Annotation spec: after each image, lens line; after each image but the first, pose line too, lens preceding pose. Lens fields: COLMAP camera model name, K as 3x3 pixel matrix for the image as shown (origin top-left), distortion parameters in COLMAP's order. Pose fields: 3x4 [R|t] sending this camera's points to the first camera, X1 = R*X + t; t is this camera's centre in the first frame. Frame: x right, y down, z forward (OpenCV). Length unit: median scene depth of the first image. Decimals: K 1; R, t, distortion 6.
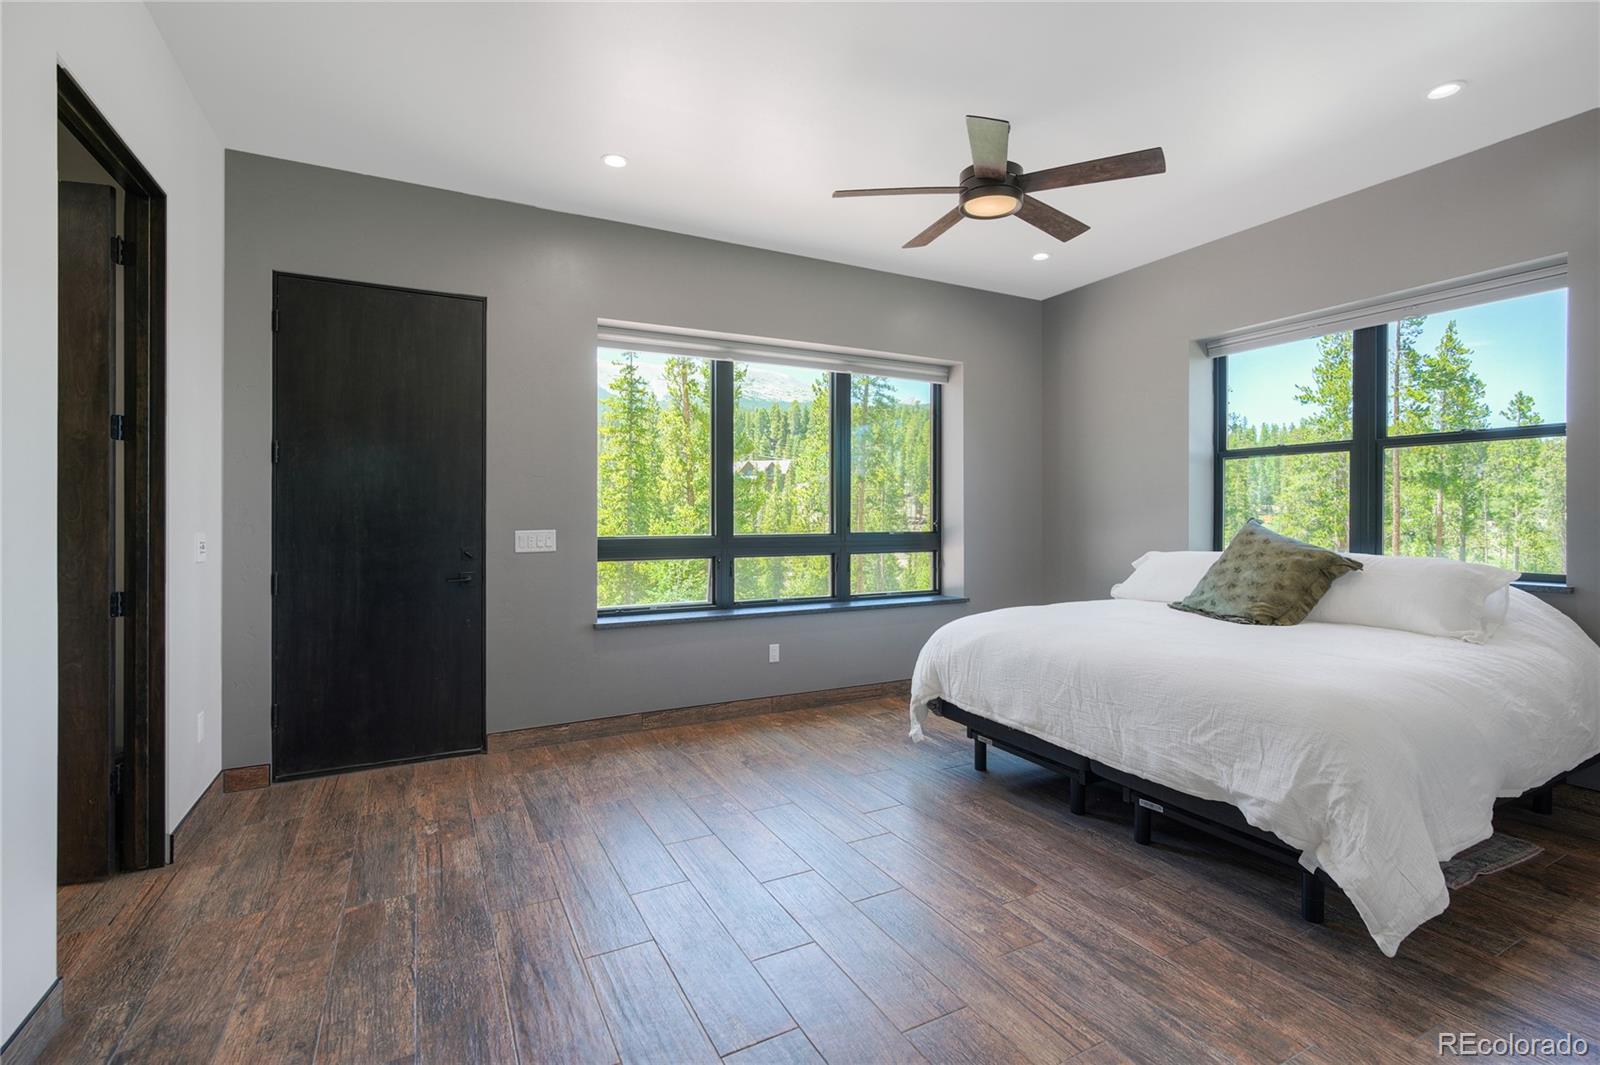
lens RADIAL K [[720.8, 0, 812.7], [0, 720.8, 522.8], [0, 0, 1]] dist [-0.006966, 0.000239]
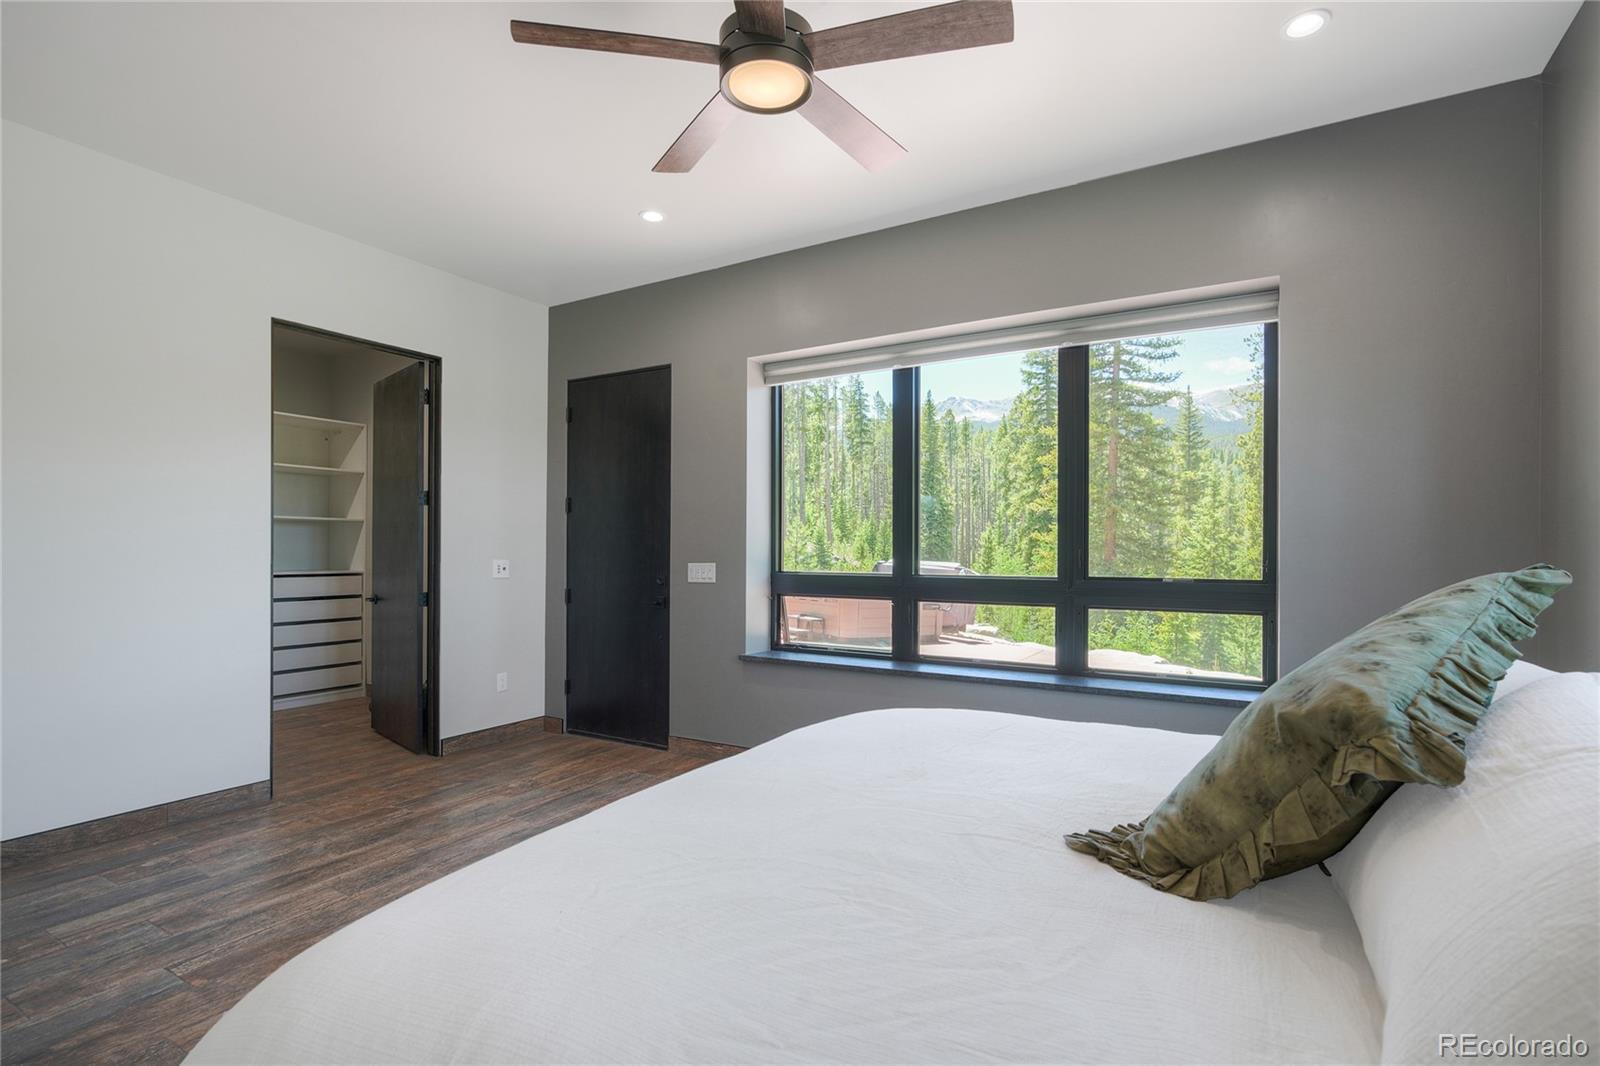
lens RADIAL K [[750.2, 0, 821.3], [0, 750.2, 554.0], [0, 0, 1]] dist [-0.007483, 0.003964]
pose [[0.525581, 0.008895, -0.850697, 0.644411], [-0.013173, 0.999911, 0.002316, -0.007592], [0.850642, 0.009989, 0.525651, 0.508896]]
